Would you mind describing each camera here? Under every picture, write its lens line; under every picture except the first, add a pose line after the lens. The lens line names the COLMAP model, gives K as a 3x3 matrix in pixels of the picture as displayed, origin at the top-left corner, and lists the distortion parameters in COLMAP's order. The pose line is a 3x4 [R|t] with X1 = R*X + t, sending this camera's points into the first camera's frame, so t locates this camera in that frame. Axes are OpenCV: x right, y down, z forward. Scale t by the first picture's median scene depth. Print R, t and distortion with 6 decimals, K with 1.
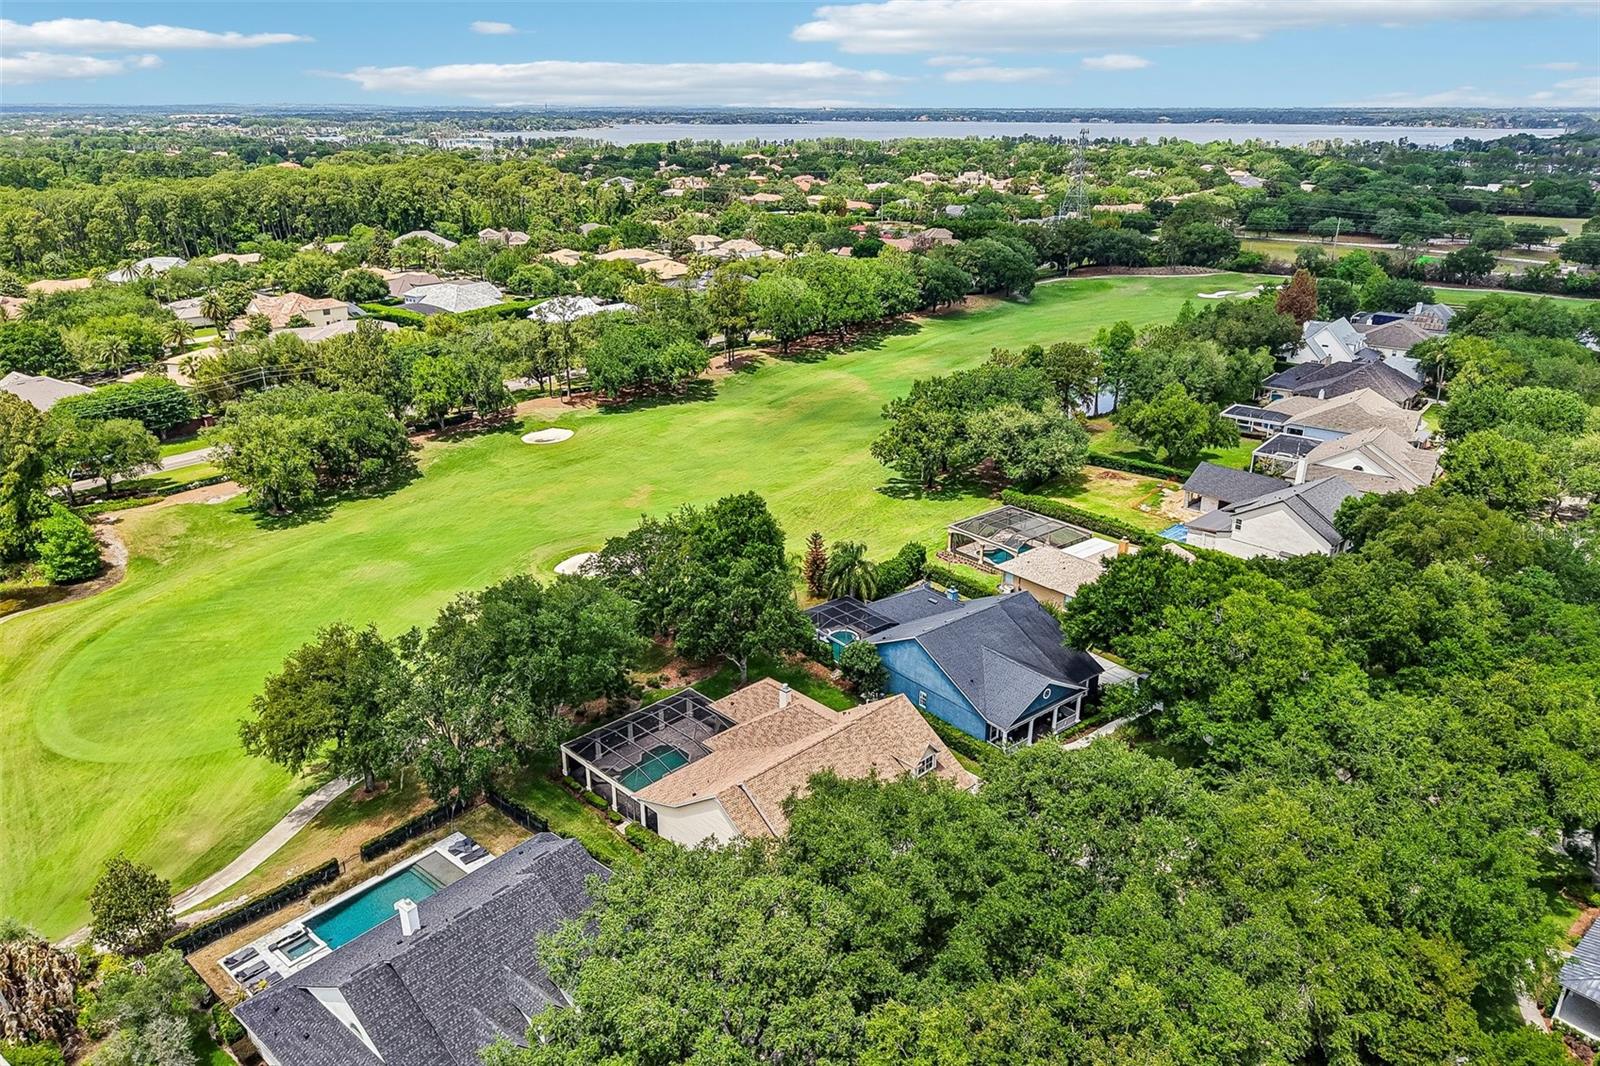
lens RADIAL K [[1106.2, 0, 800.0], [0, 1106.2, 533.0], [0, 0, 1]] dist [0.017267, -0.002730]
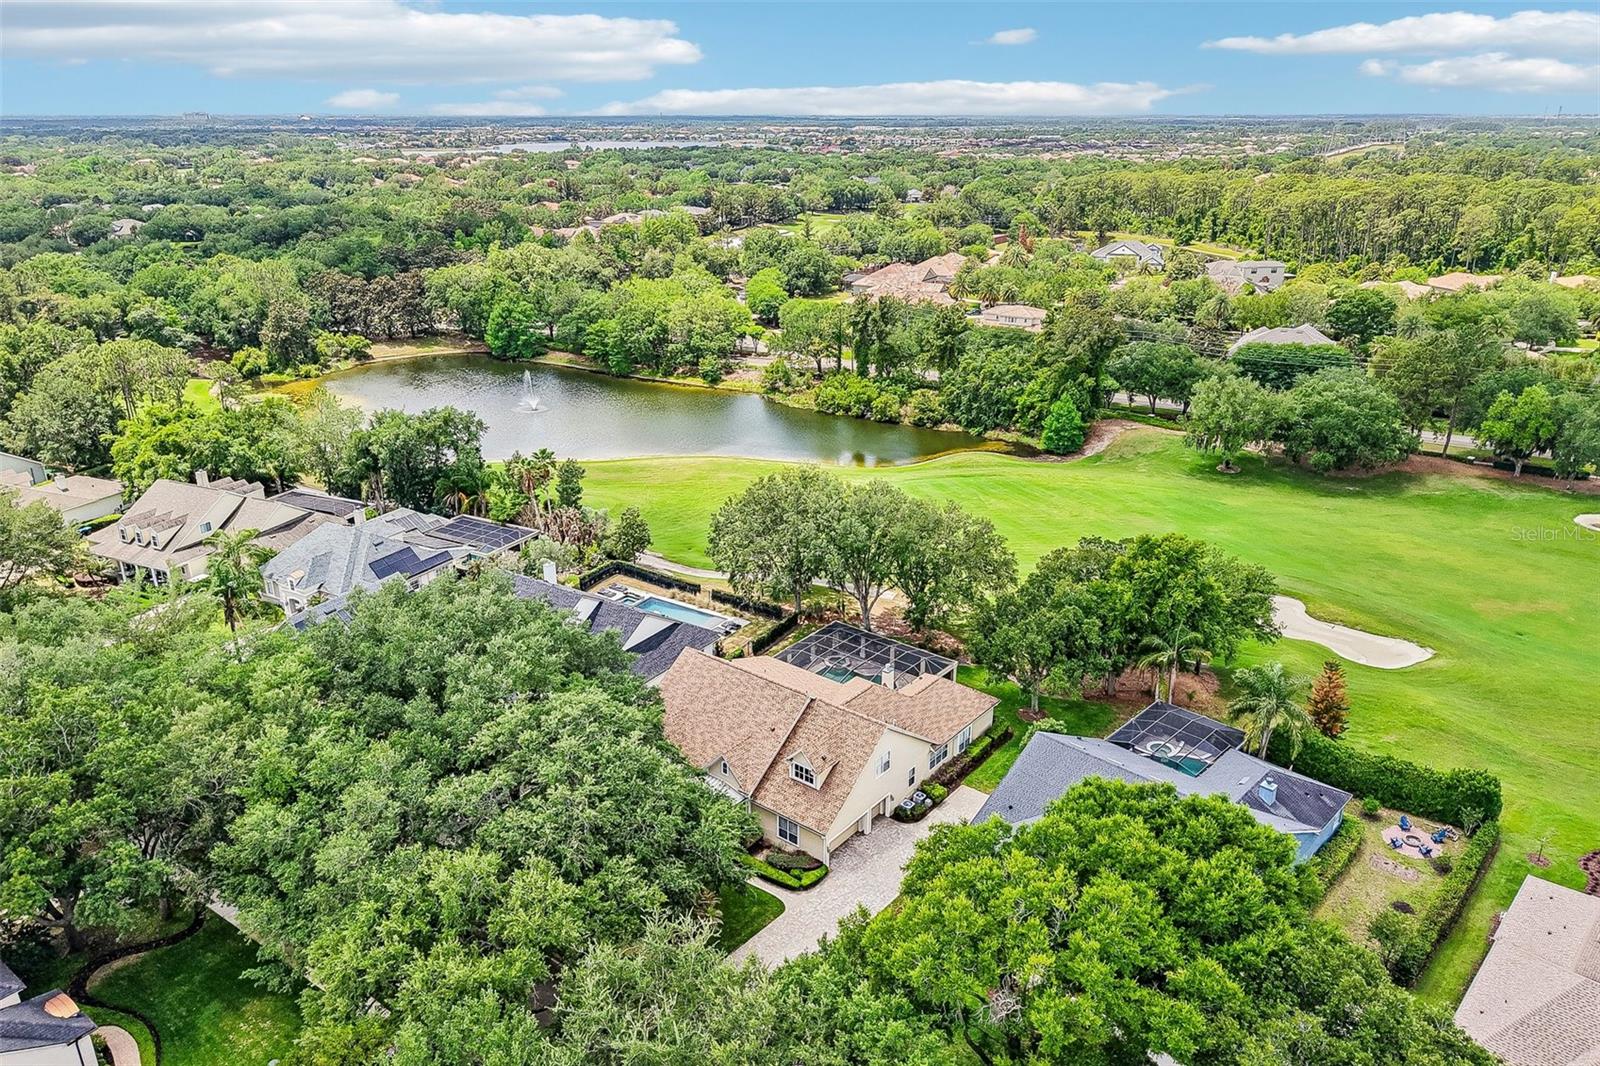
lens RADIAL K [[1106.4, 0, 797.0], [0, 1106.4, 525.2], [0, 0, 1]] dist [0.045938, -0.055094]
pose [[0.123194, 0.346158, -0.930053, 0.519292], [-0.360100, 0.888908, 0.283146, -0.133709], [0.924744, 0.300030, 0.234160, 0.414169]]
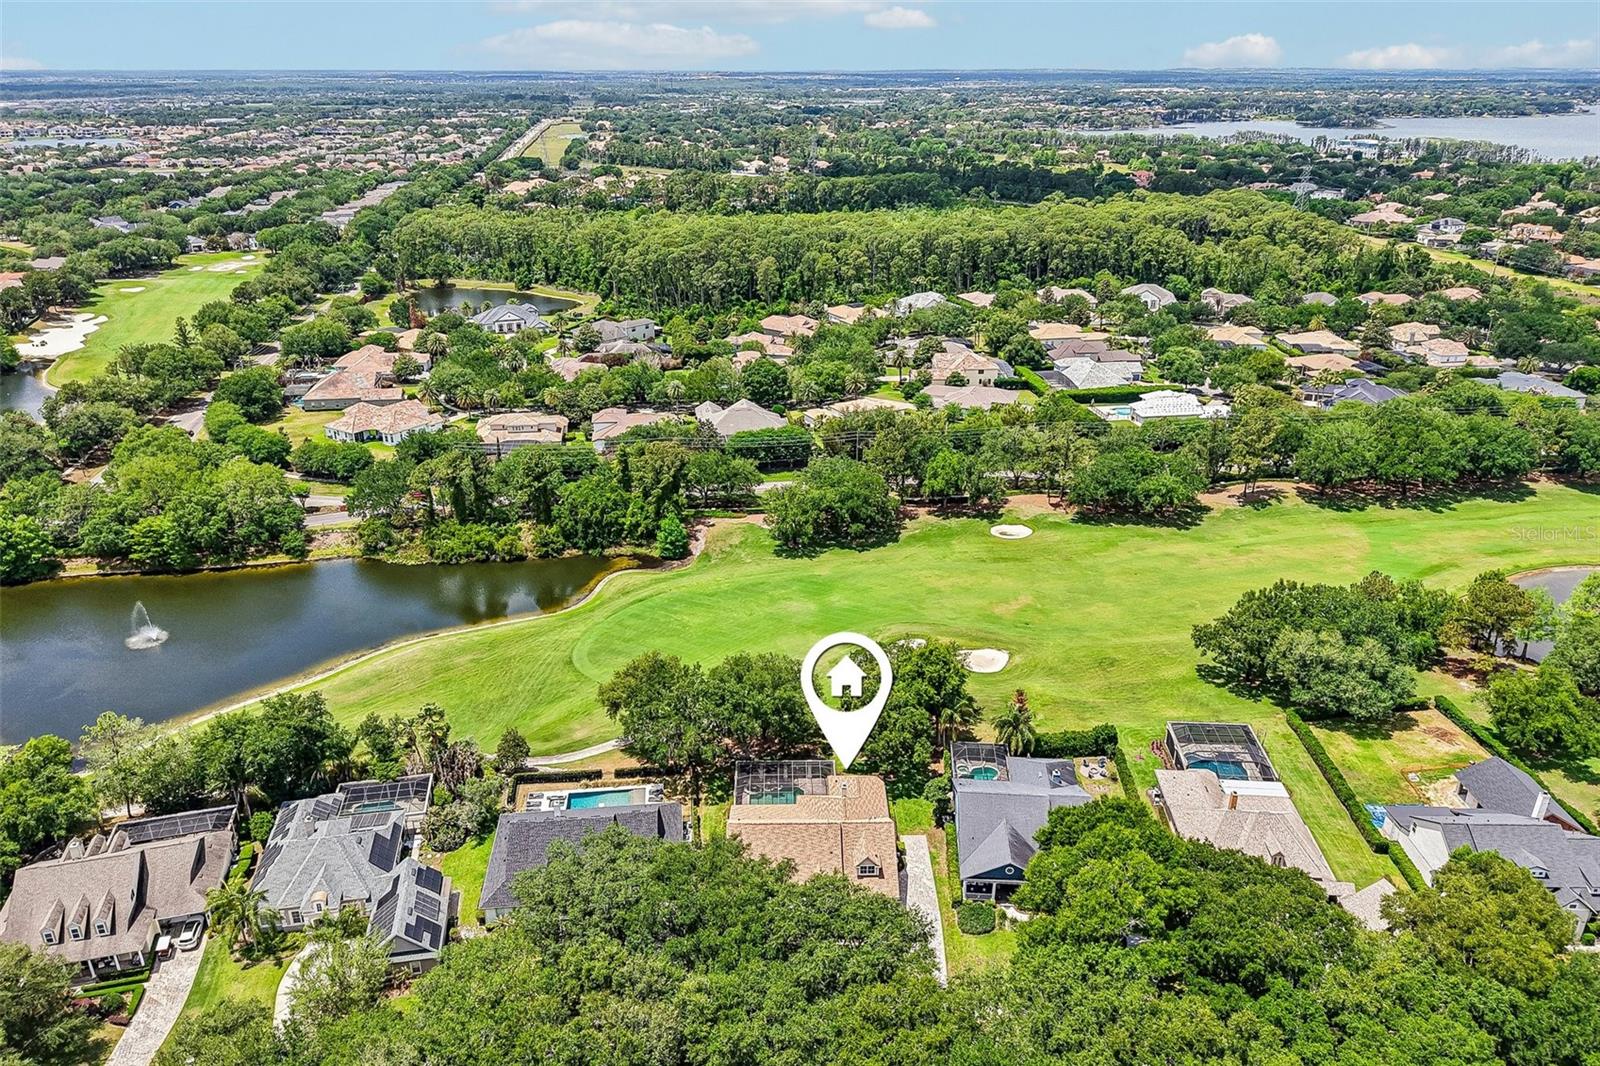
lens RADIAL K [[1106.4, 0, 797.0], [0, 1106.4, 525.2], [0, 0, 1]] dist [0.045938, -0.055094]
pose [[0.722492, 0.260366, -0.640480, 0.520444], [-0.247894, 0.962341, 0.111572, -0.226321], [0.645410, 0.078161, 0.759827, -0.149638]]
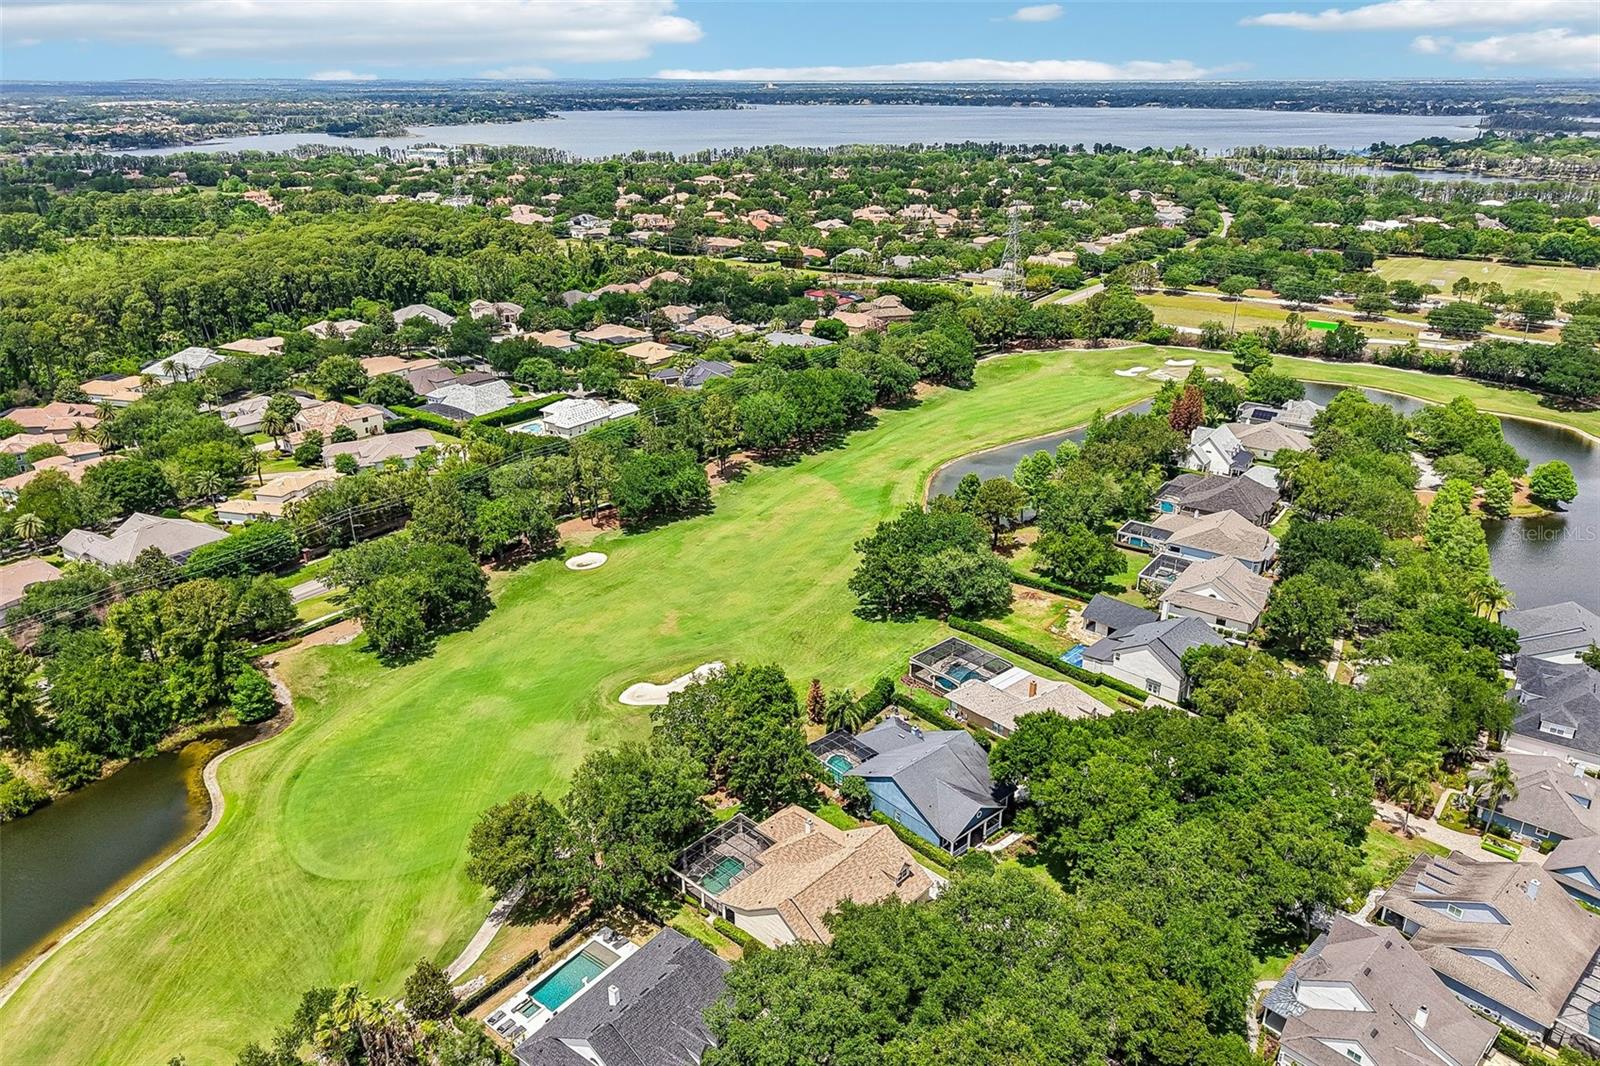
lens RADIAL K [[1106.4, 0, 797.0], [0, 1106.4, 525.2], [0, 0, 1]] dist [0.045938, -0.055094]
pose [[0.998917, -0.022742, 0.040601, -0.052377], [0.022181, 0.999653, 0.014220, -0.182355], [-0.040910, -0.013304, 0.999074, -0.333839]]
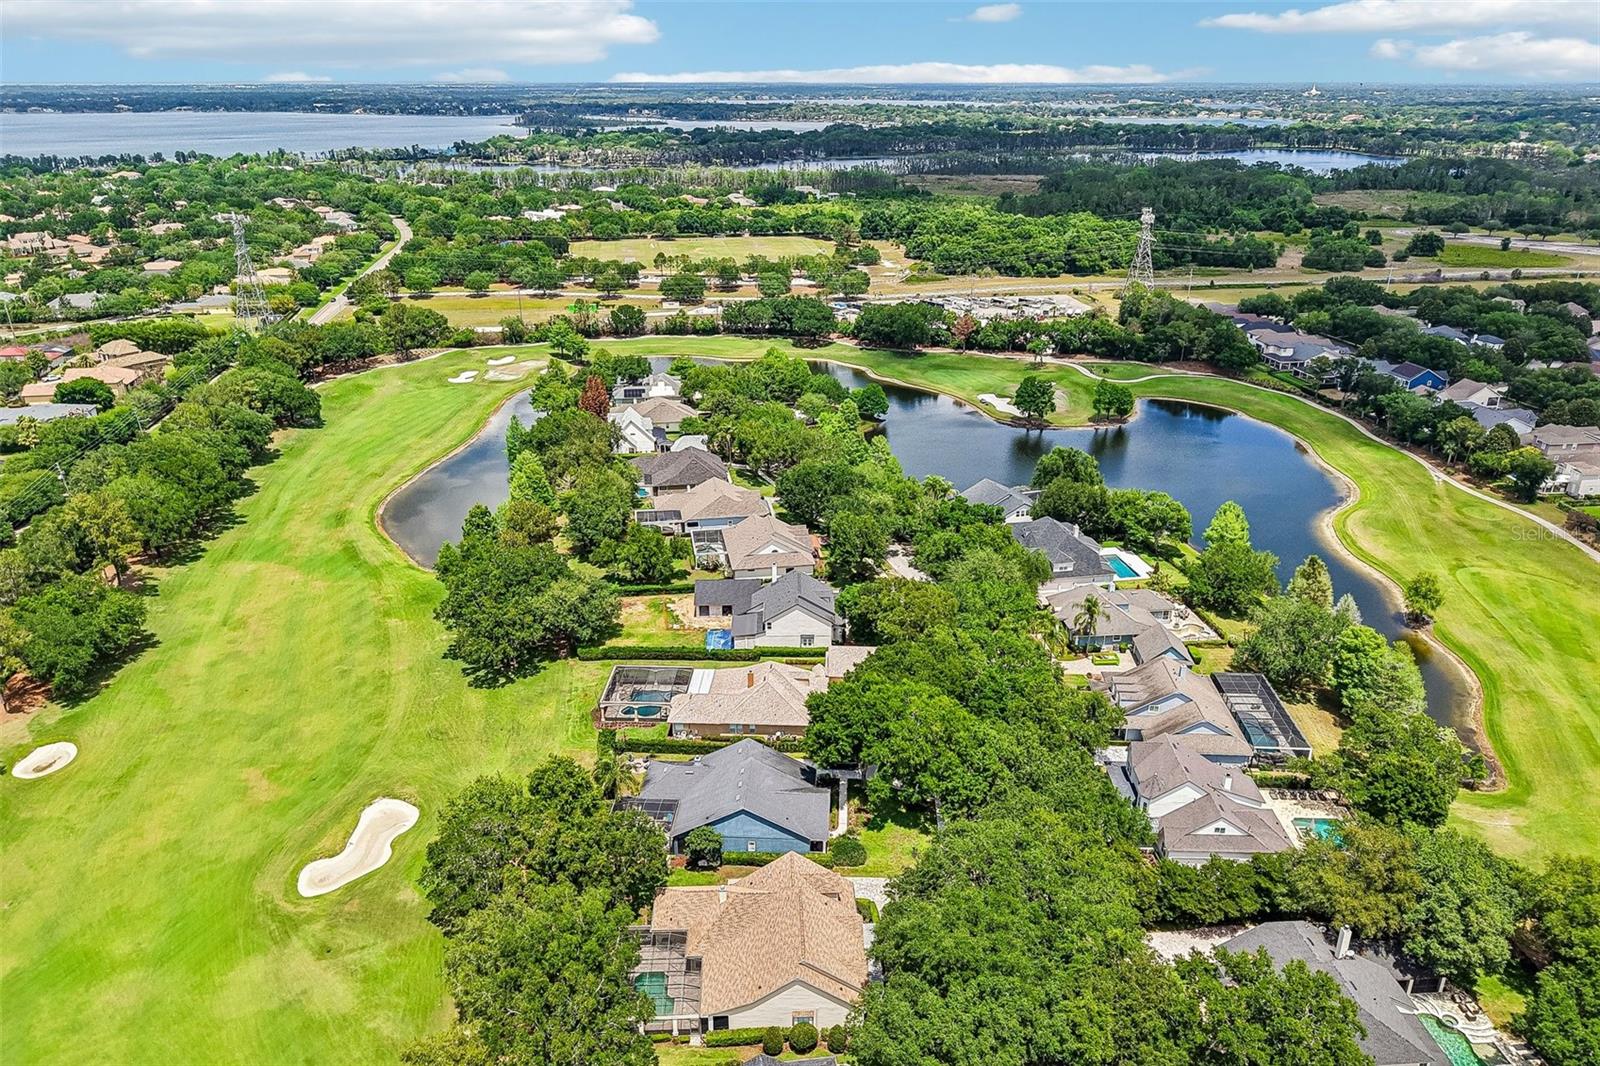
lens RADIAL K [[1106.4, 0, 797.0], [0, 1106.4, 525.2], [0, 0, 1]] dist [0.045938, -0.055094]
pose [[0.675424, -0.278204, 0.682939, -0.488309], [0.268639, 0.955295, 0.123469, -0.277135], [-0.686758, 0.100070, 0.719965, -0.075359]]
